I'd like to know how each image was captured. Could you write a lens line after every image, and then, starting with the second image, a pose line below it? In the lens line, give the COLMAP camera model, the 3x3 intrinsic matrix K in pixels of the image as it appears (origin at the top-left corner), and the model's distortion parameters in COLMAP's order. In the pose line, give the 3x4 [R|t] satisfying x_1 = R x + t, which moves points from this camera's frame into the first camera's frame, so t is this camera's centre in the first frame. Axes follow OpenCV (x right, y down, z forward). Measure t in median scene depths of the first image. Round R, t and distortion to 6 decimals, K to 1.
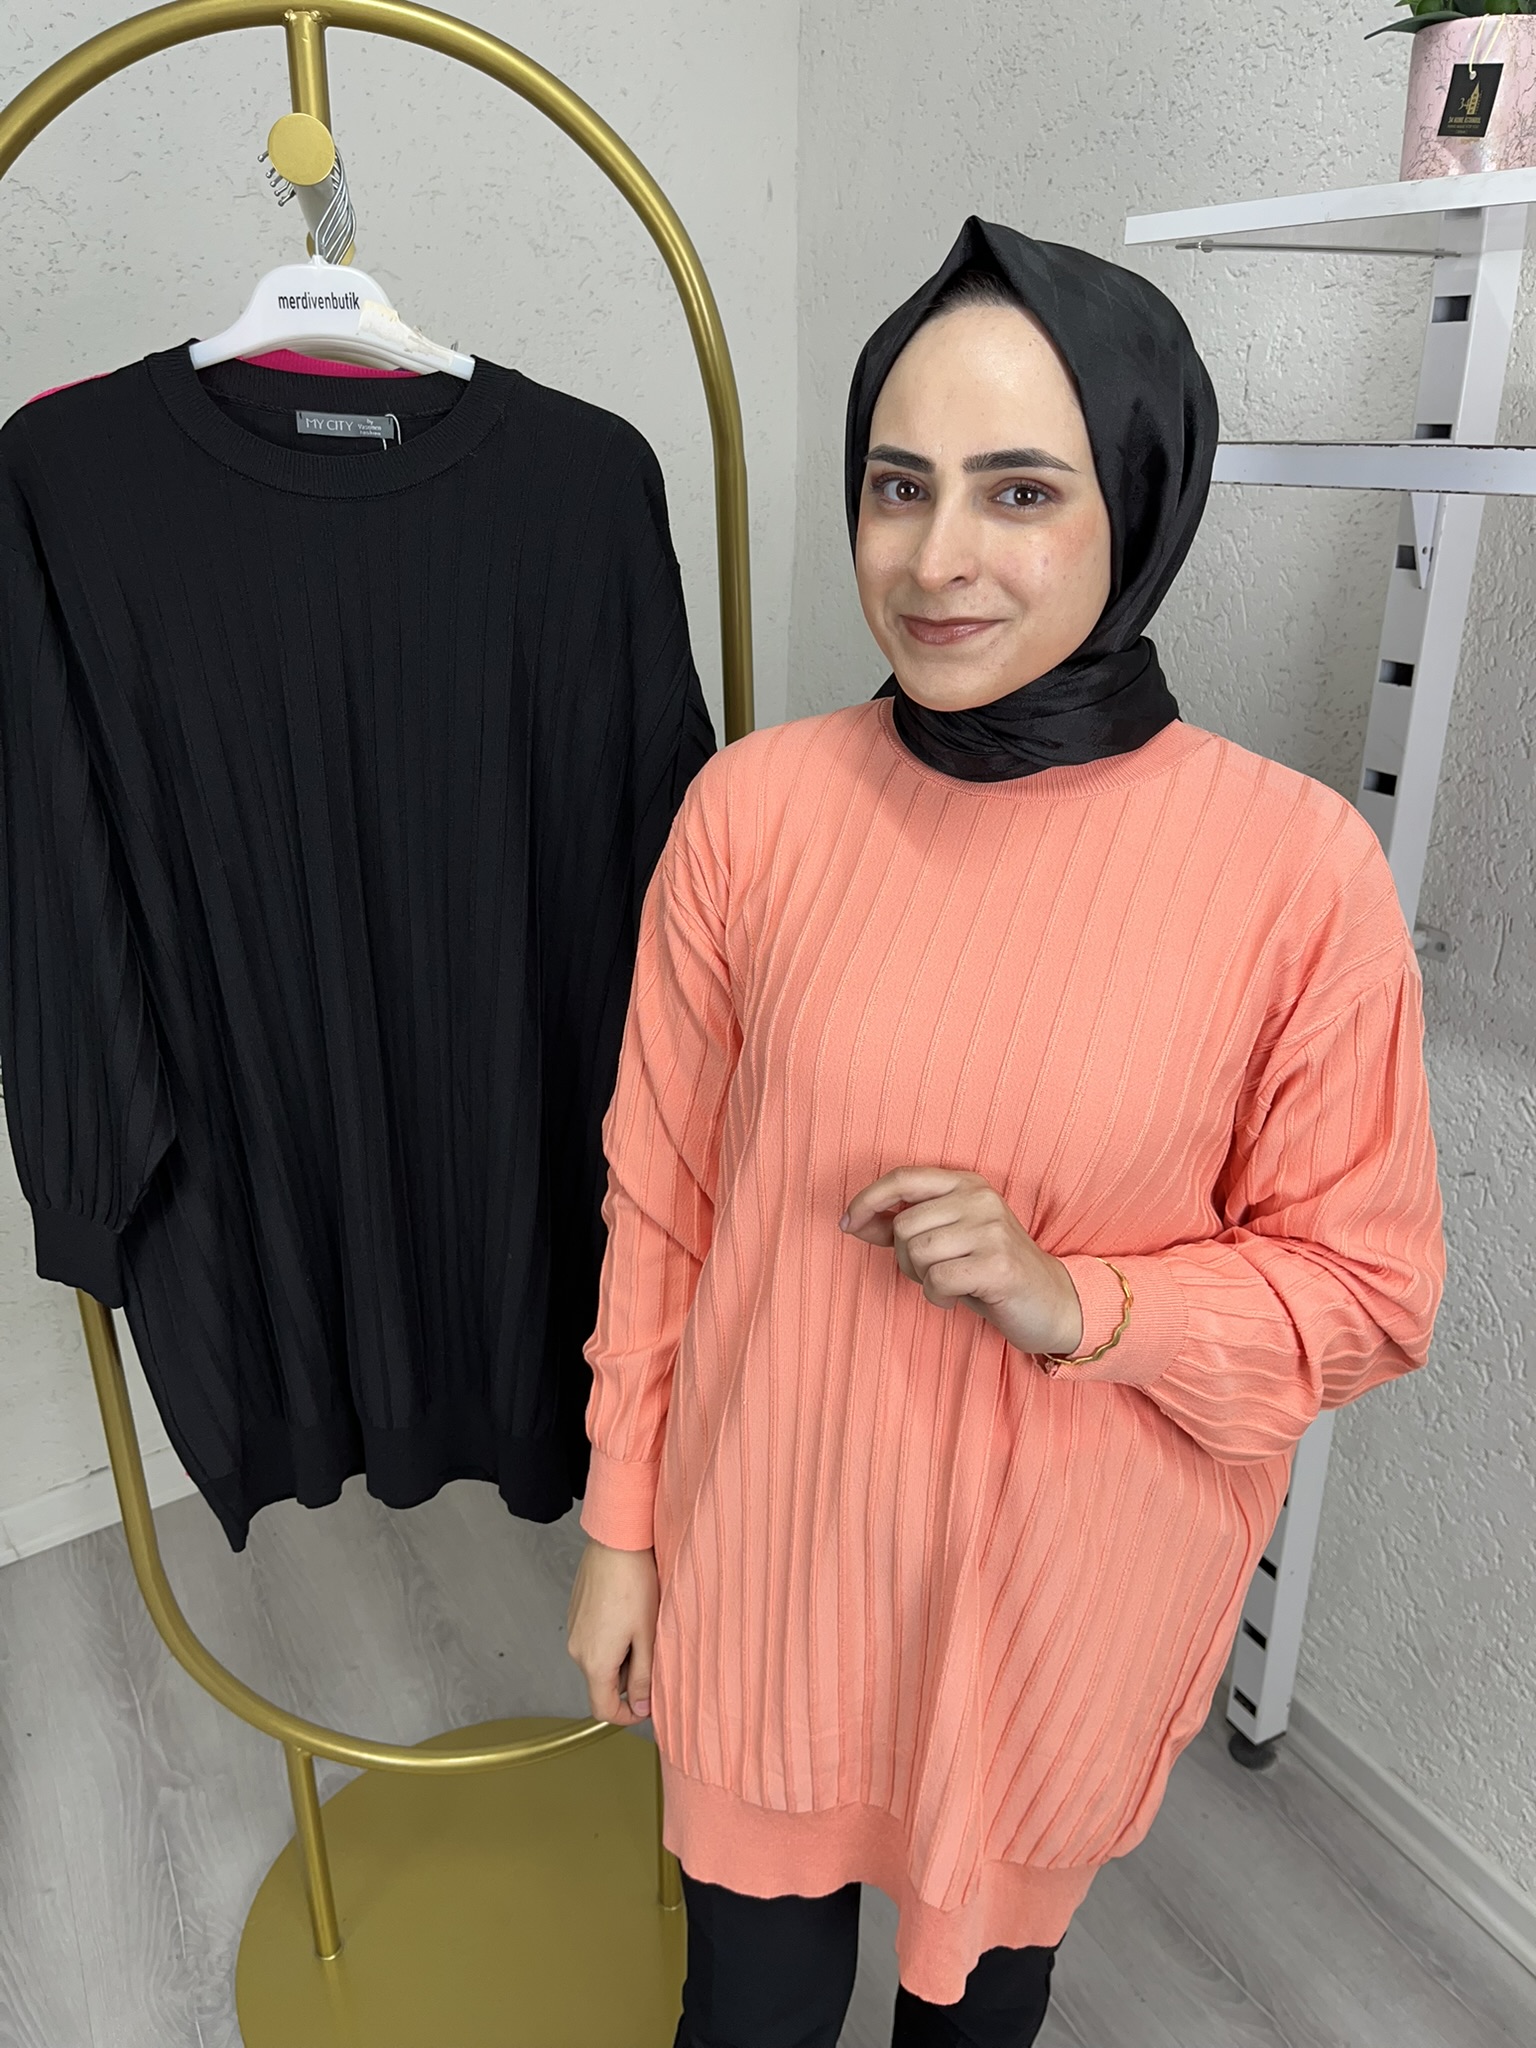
lens RADIAL K [[1483.7, 0, 765.5], [0, 1483.7, 1024.1], [0, 0, 1]] dist [0.105243, -0.143408]
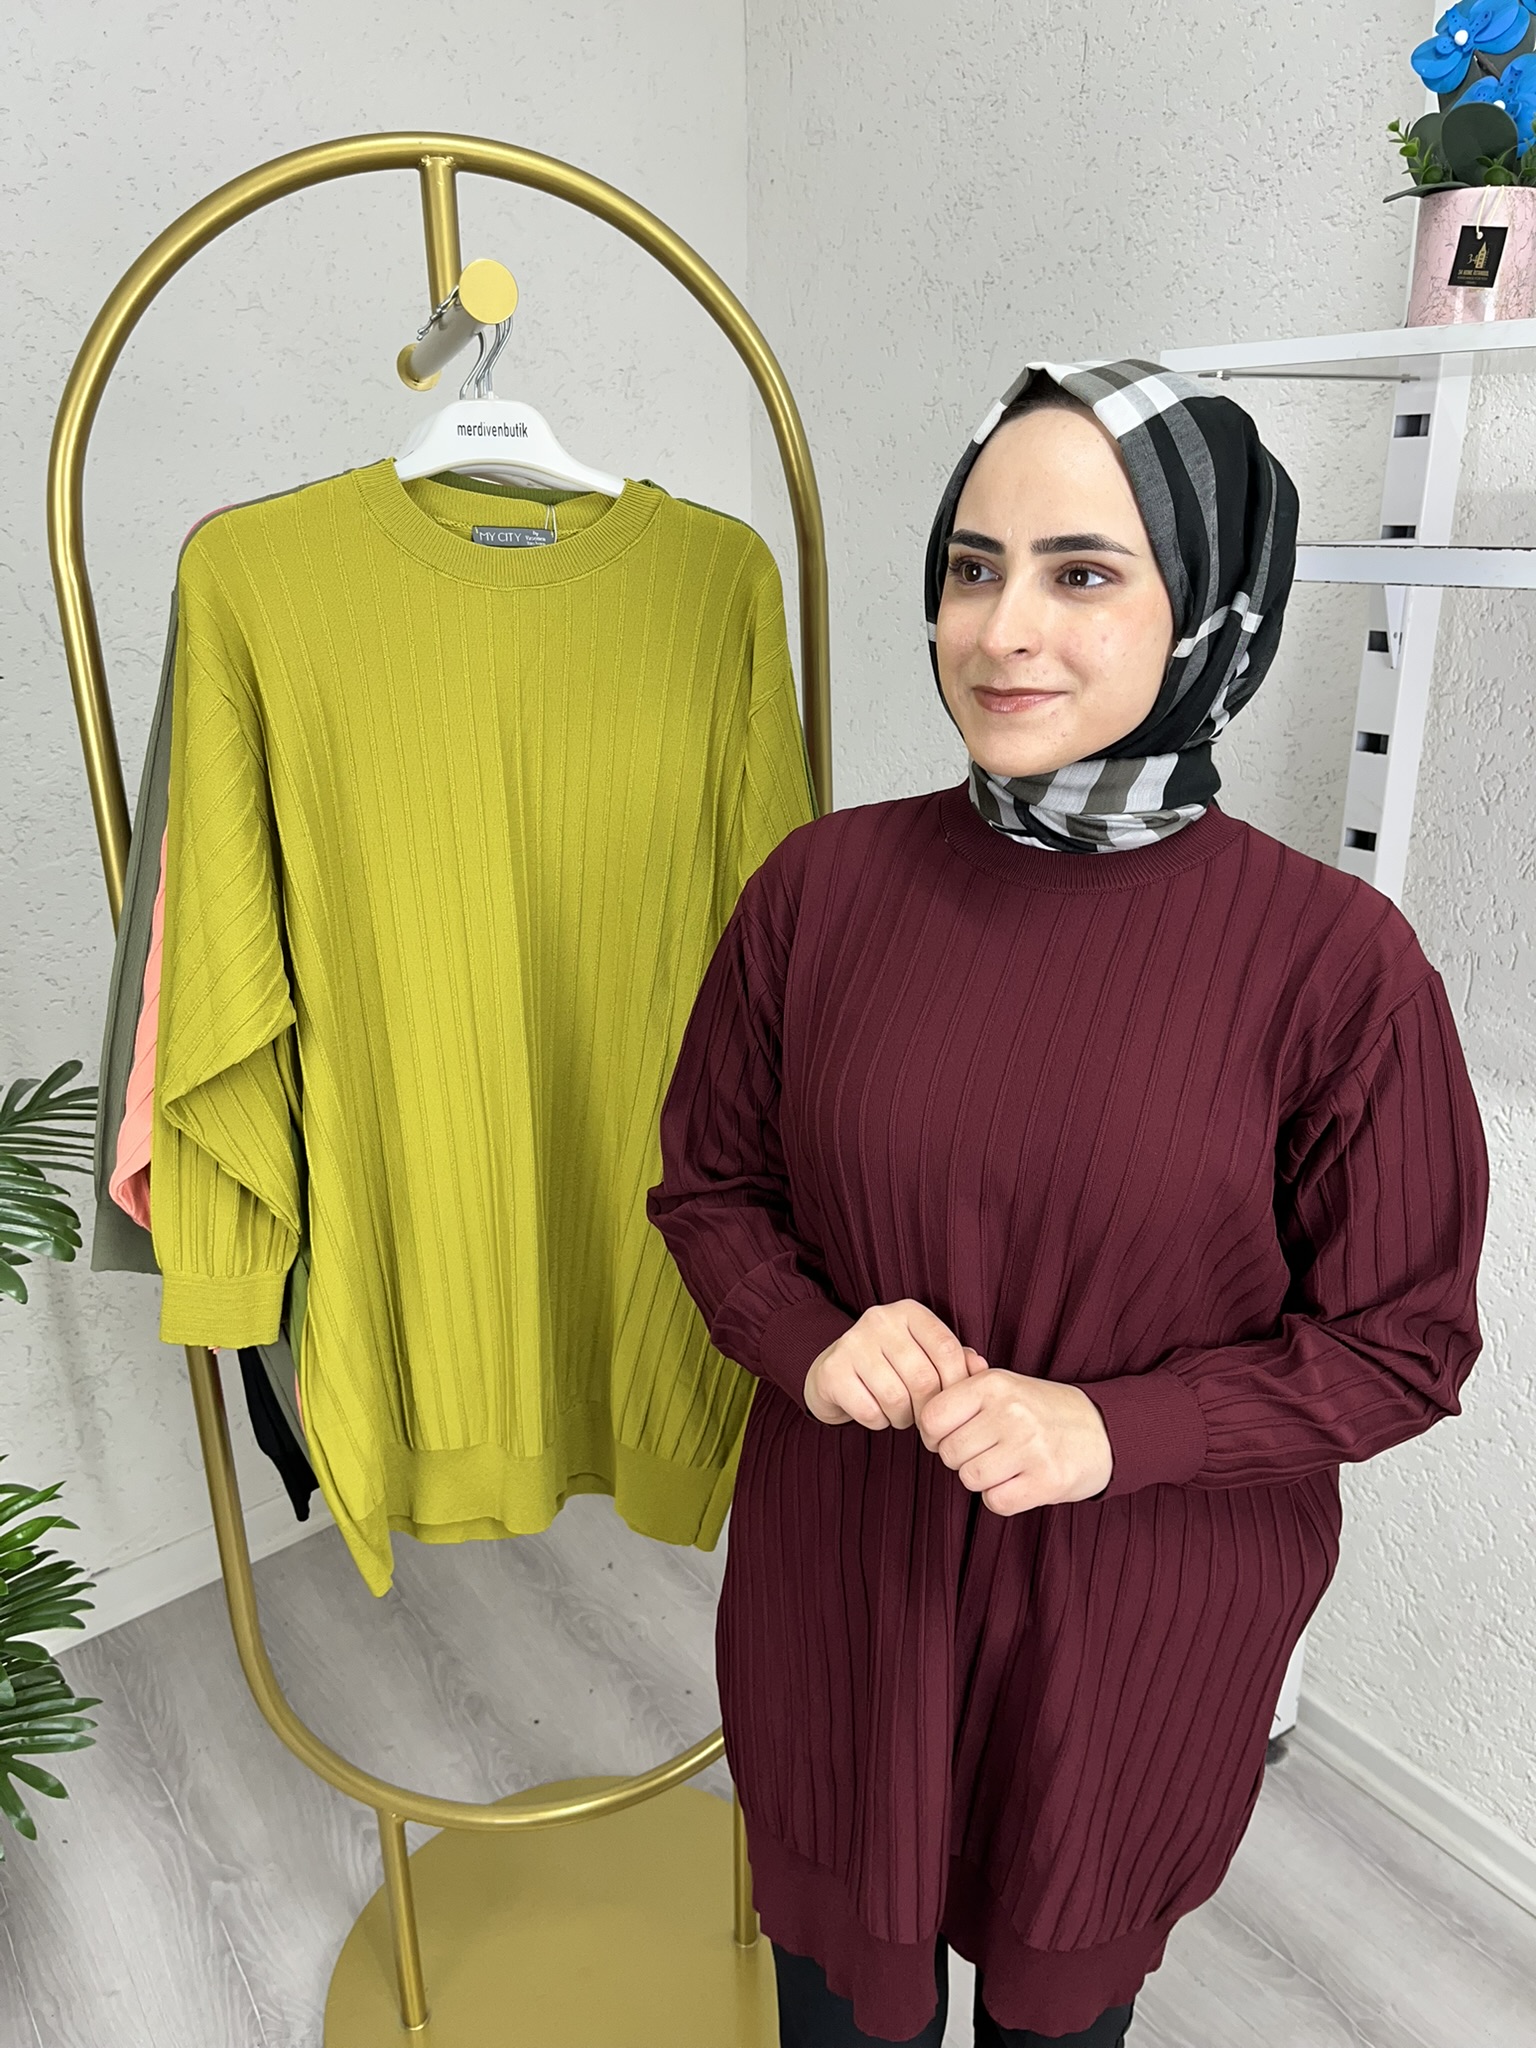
lens RADIAL K [[1480.1, 0, 774.5], [0, 1480.1, 1041.1], [0, 0, 1]] dist [0.114111, -0.152911]
pose [[0.993717, -0.040304, 0.104412, -0.127553], [0.044636, 0.998222, -0.039495, 0.011737], [-0.102634, 0.043908, 0.993750, -0.051368]]
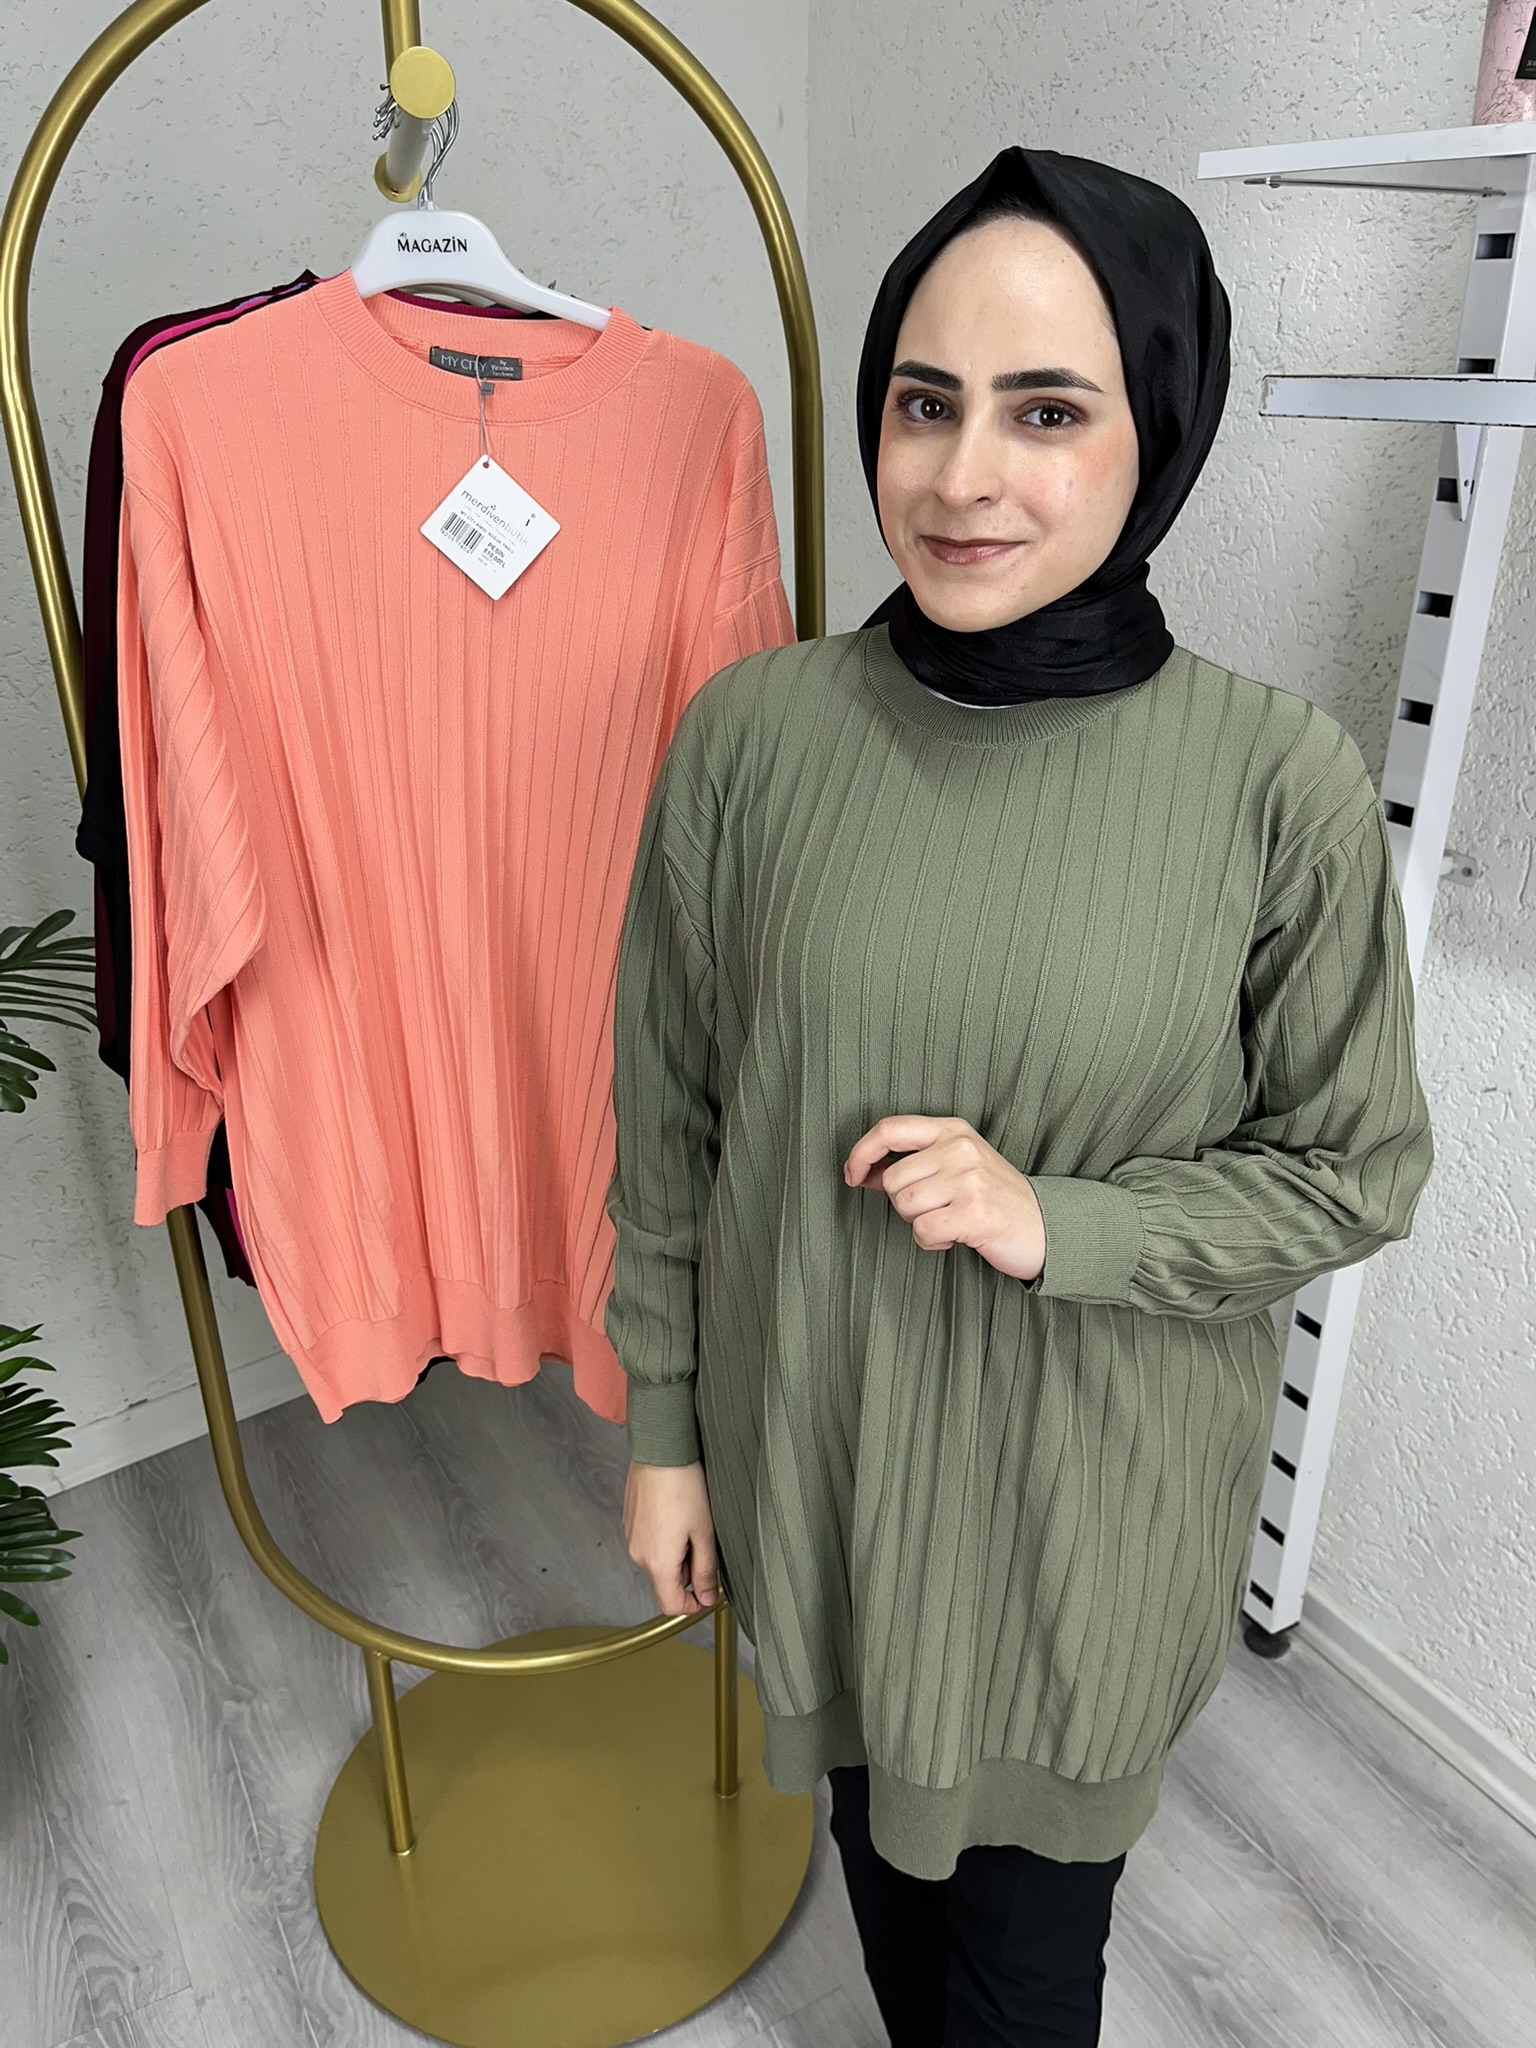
lens RADIAL K [[1483.6, 0, 760.5], [0, 1483.6, 1038.9], [0, 0, 1]] dist [0.104296, -0.140114]
pose [[0.999512, -0.012551, 0.028589, -0.063404], [0.011218, 0.998863, 0.046325, 0.009097], [-0.029137, -0.045982, 0.998517, -0.025811]]
